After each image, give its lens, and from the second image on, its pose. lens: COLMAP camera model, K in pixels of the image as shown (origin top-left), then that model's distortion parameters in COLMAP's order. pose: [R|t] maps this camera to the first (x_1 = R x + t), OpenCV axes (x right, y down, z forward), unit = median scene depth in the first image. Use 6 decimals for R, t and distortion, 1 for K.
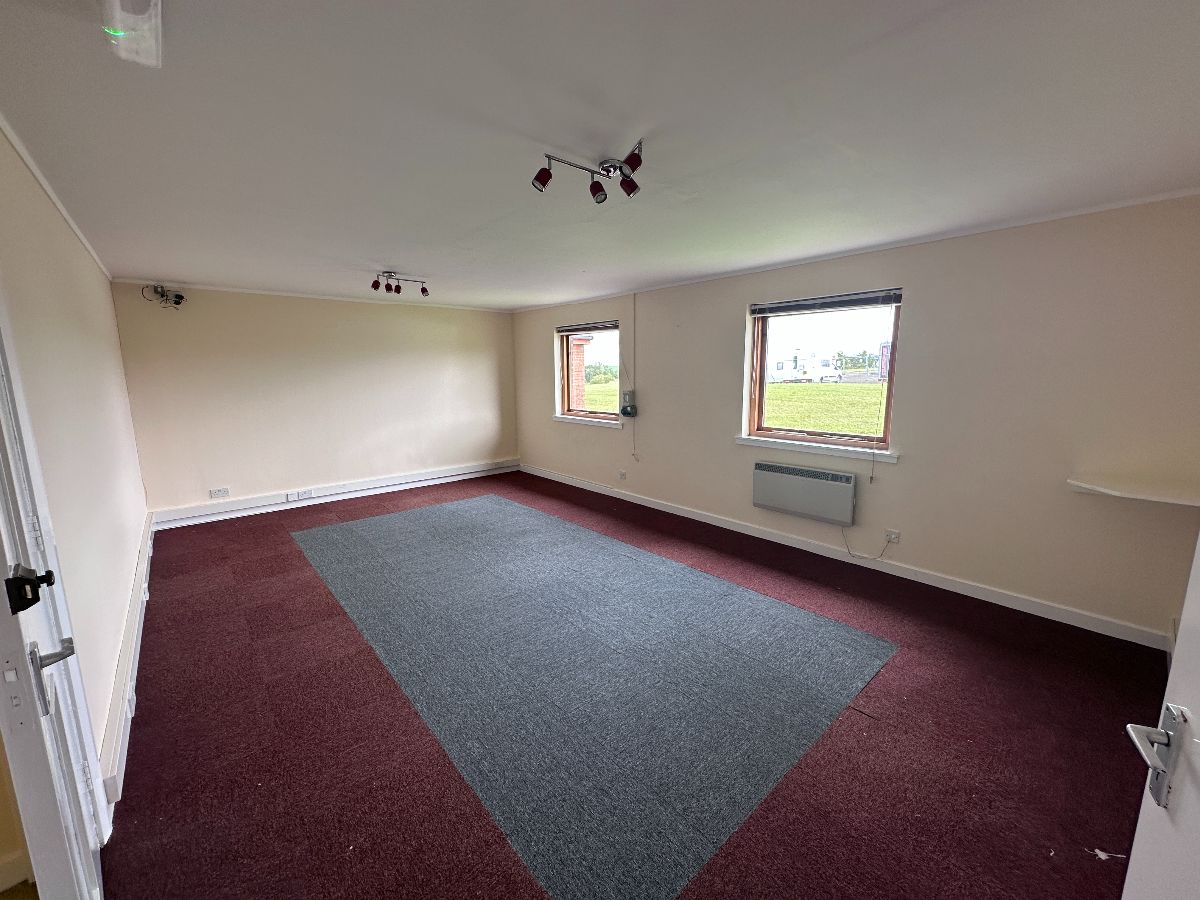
lens RADIAL K [[478.5, 0, 599.5], [0, 478.5, 448.9], [0, 0, 1]] dist [-0.001470, 0.000014]
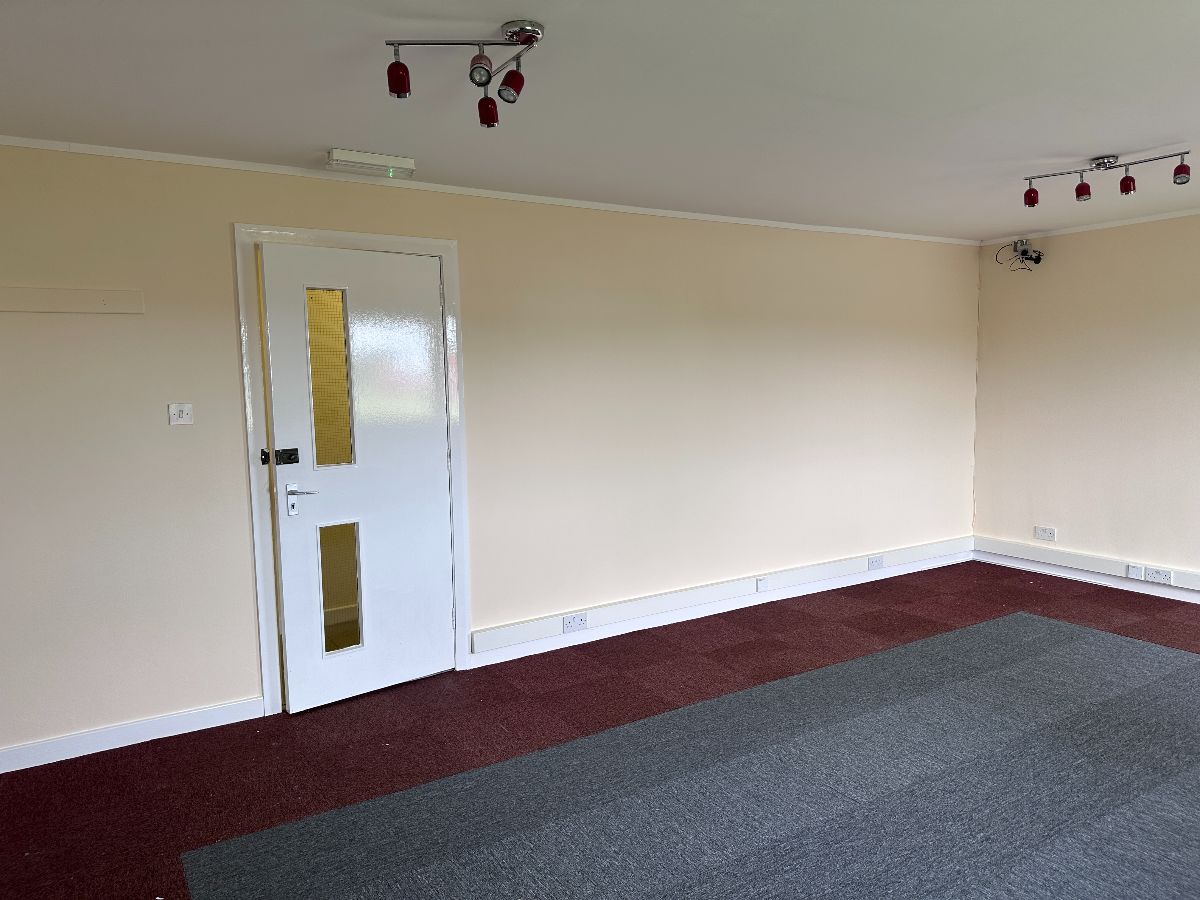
lens RADIAL K [[827.1, 0, 598.6], [0, 827.1, 455.2], [0, 0, 1]] dist [0.070897, -0.076498]
pose [[-0.177751, 0.108116, -0.978118, 0.522017], [-0.137714, 0.981433, 0.133509, -0.098499], [0.974392, 0.158432, -0.159562, 0.626149]]
